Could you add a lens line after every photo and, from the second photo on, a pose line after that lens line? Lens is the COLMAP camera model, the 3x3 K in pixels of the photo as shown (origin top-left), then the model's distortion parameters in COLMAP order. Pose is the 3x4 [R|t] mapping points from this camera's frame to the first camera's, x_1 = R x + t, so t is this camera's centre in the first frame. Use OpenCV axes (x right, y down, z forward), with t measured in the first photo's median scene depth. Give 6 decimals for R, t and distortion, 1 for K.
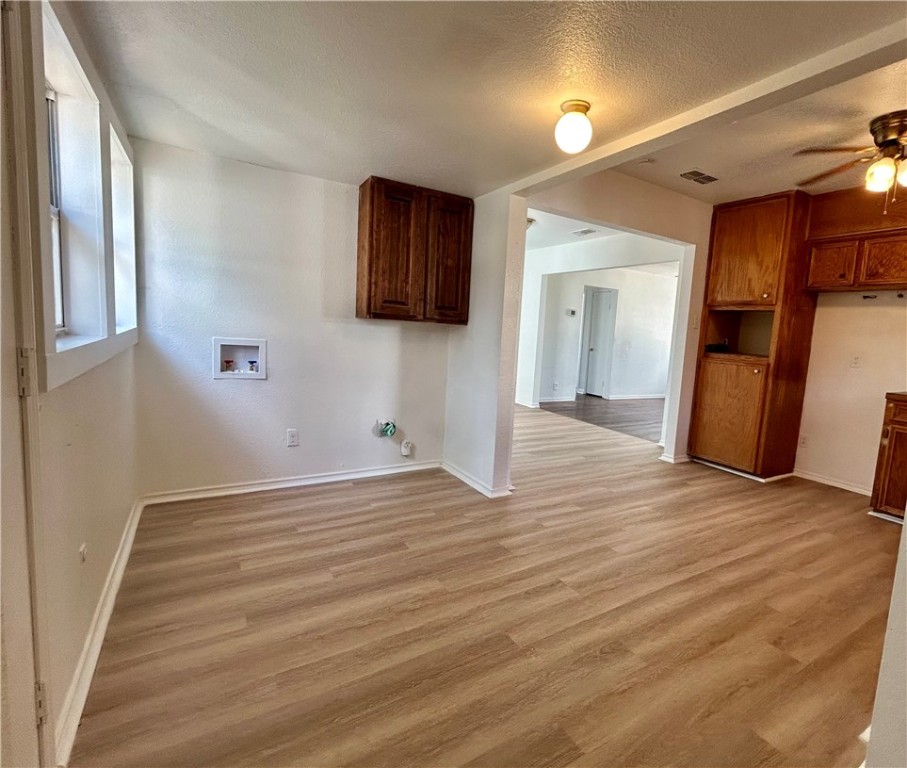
lens RADIAL K [[461.5, 0, 512.2], [0, 461.5, 382.4], [0, 0, 1]] dist [-0.000822, 0.000896]
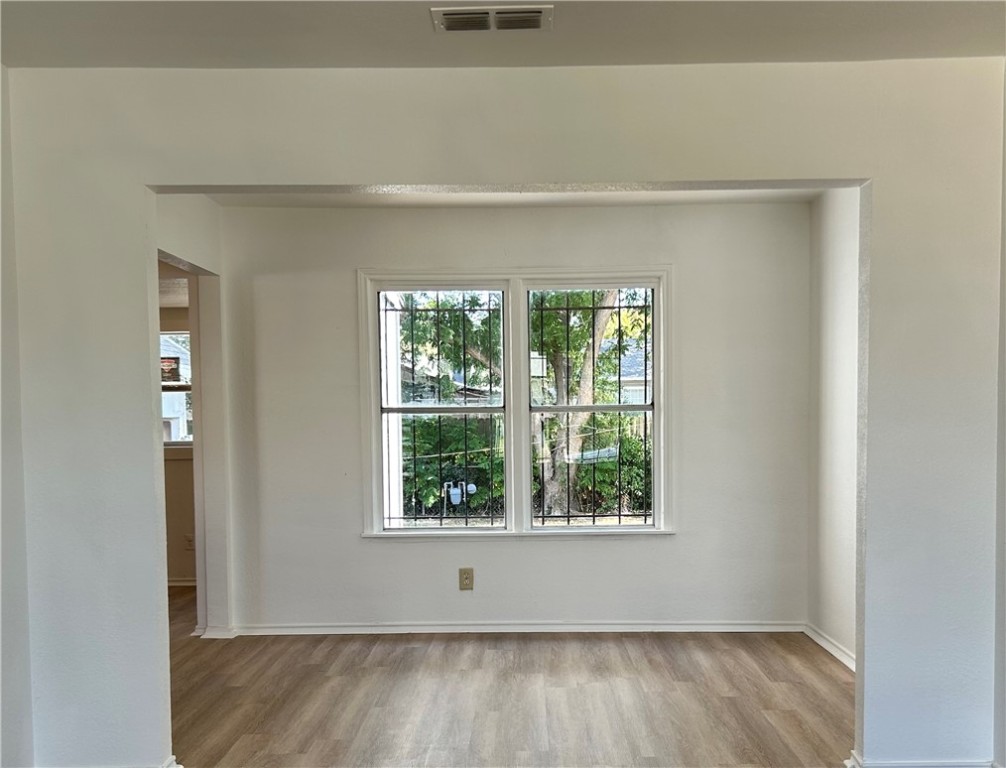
lens RADIAL K [[1125.0, 0, 522.0], [0, 1125.0, 474.9], [0, 0, 1]] dist [0.079001, -0.016922]
pose [[-0.554228, -0.011778, -0.832281, 1.165317], [-0.118116, 0.990894, 0.064632, -0.201234], [0.823942, 0.134127, -0.550573, 2.220856]]
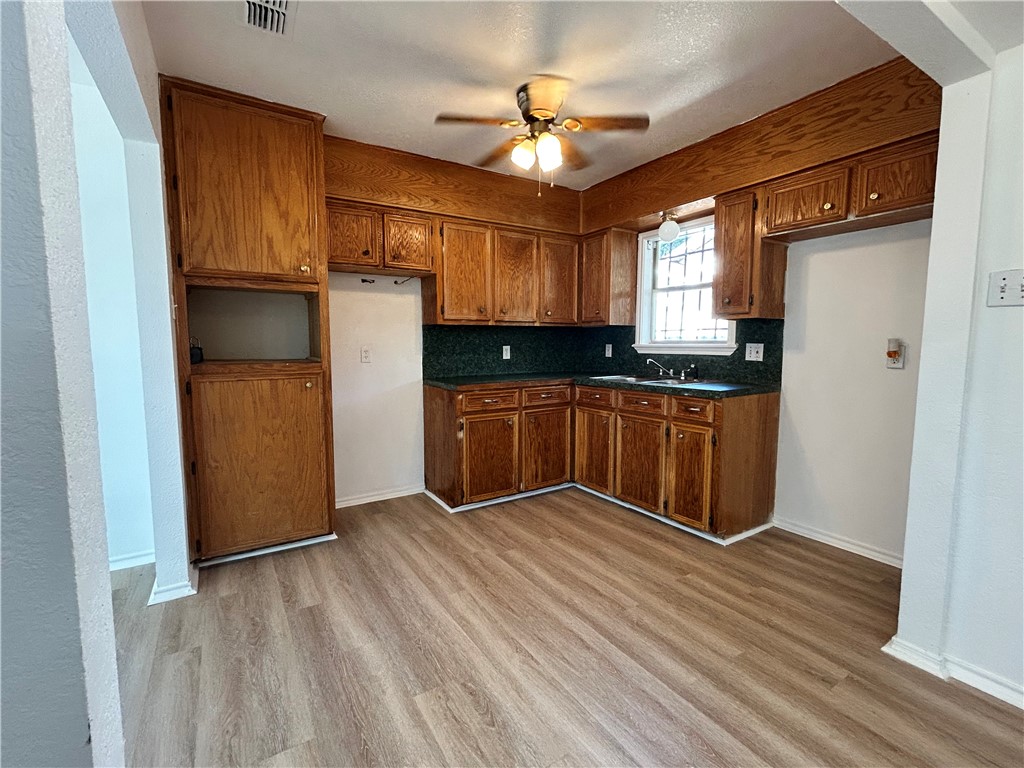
lens RADIAL K [[461.2, 0, 511.6], [0, 461.2, 382.2], [0, 0, 1]] dist [0.001096, 0.000059]
pose [[0.026574, -0.153526, 0.987787, -0.113724], [0.114781, 0.982069, 0.149550, -0.098413], [-0.993035, 0.109405, 0.043720, 0.728503]]
